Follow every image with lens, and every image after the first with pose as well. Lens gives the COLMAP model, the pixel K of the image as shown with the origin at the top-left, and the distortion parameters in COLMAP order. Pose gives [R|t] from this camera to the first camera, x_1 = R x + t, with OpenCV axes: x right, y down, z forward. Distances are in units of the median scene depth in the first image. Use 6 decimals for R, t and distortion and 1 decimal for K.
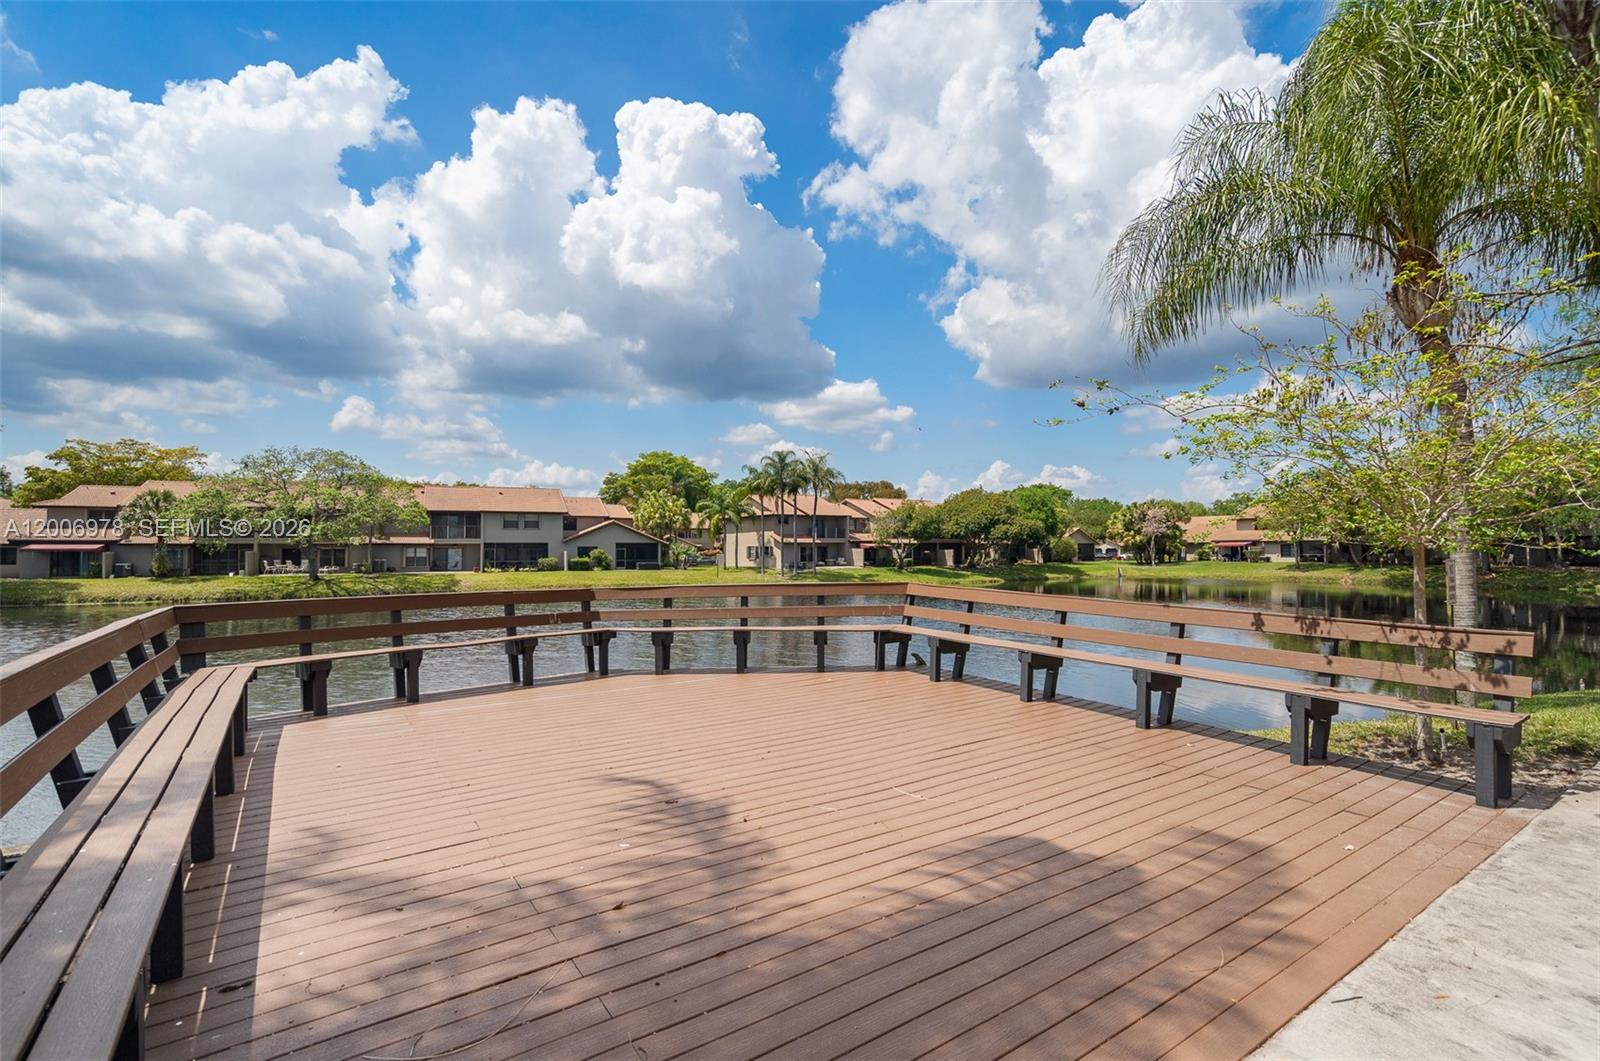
lens RADIAL K [[740.2, 0, 805.3], [0, 740.2, 536.7], [0, 0, 1]] dist [0.001467, 0.000432]
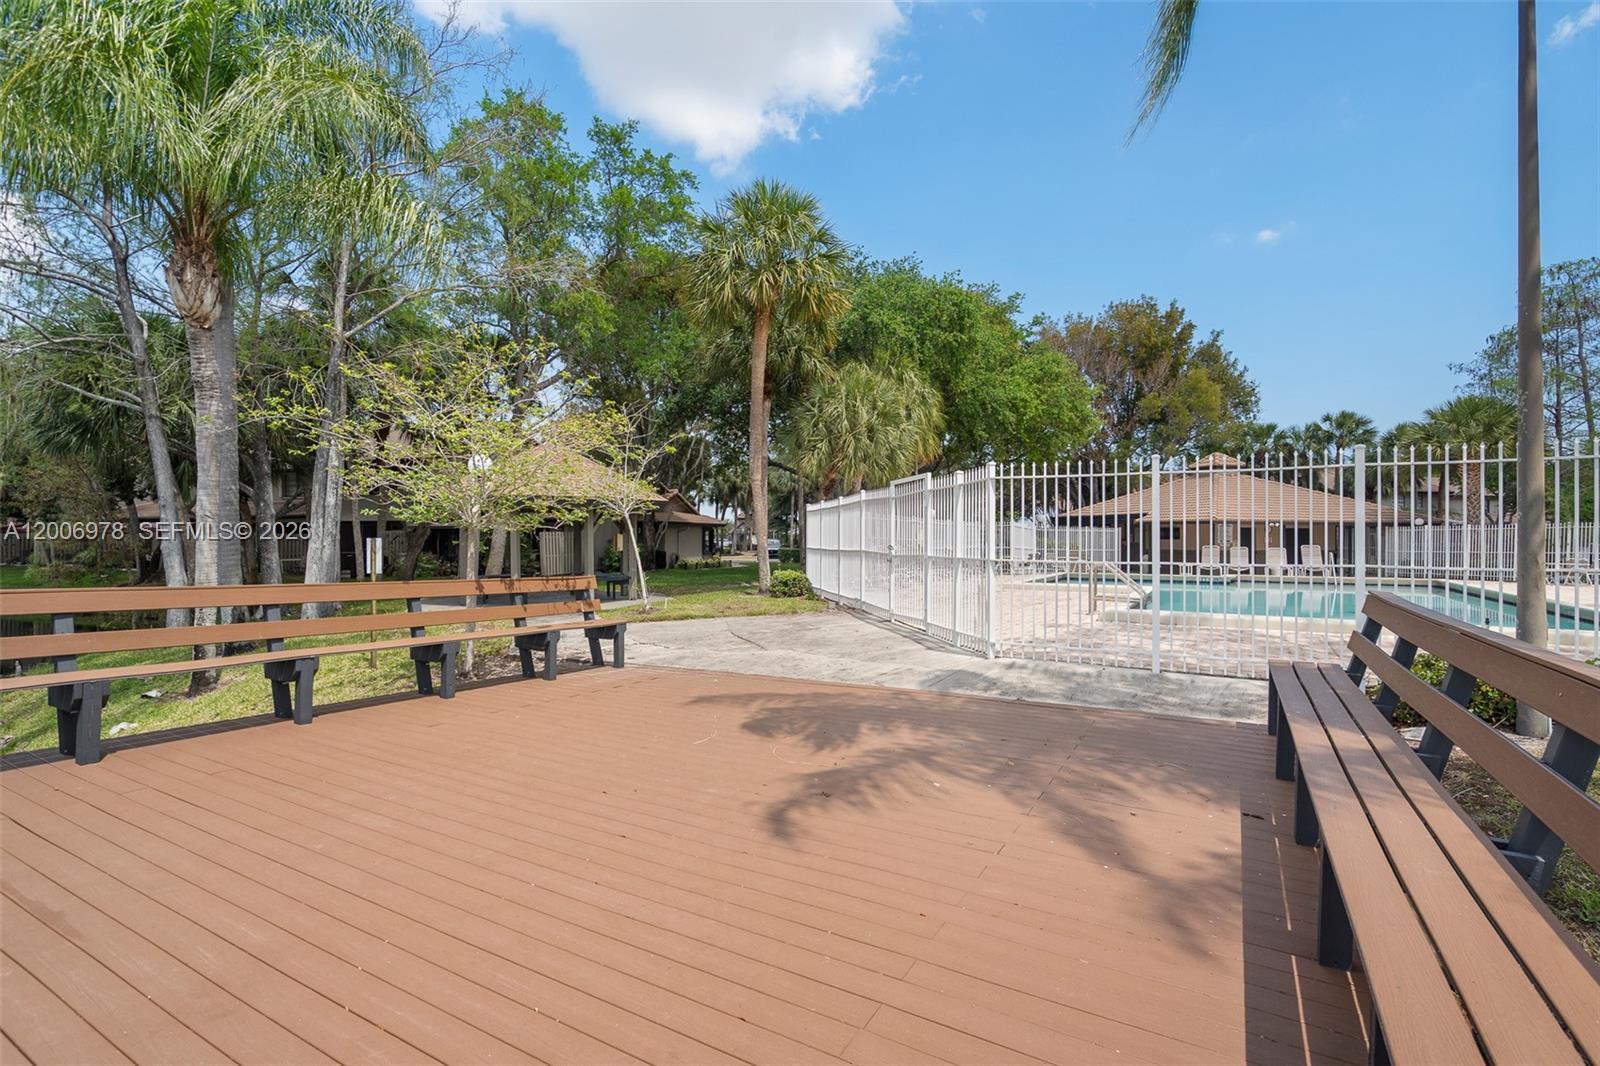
lens RADIAL K [[740.2, 0, 805.3], [0, 740.2, 539.2], [0, 0, 1]] dist [0.001467, 0.000432]
pose [[-0.425427, 0.006335, 0.904971, -1.035481], [-0.023019, 0.999576, -0.017818, 0.065627], [-0.904700, -0.028411, -0.425101, 1.469400]]
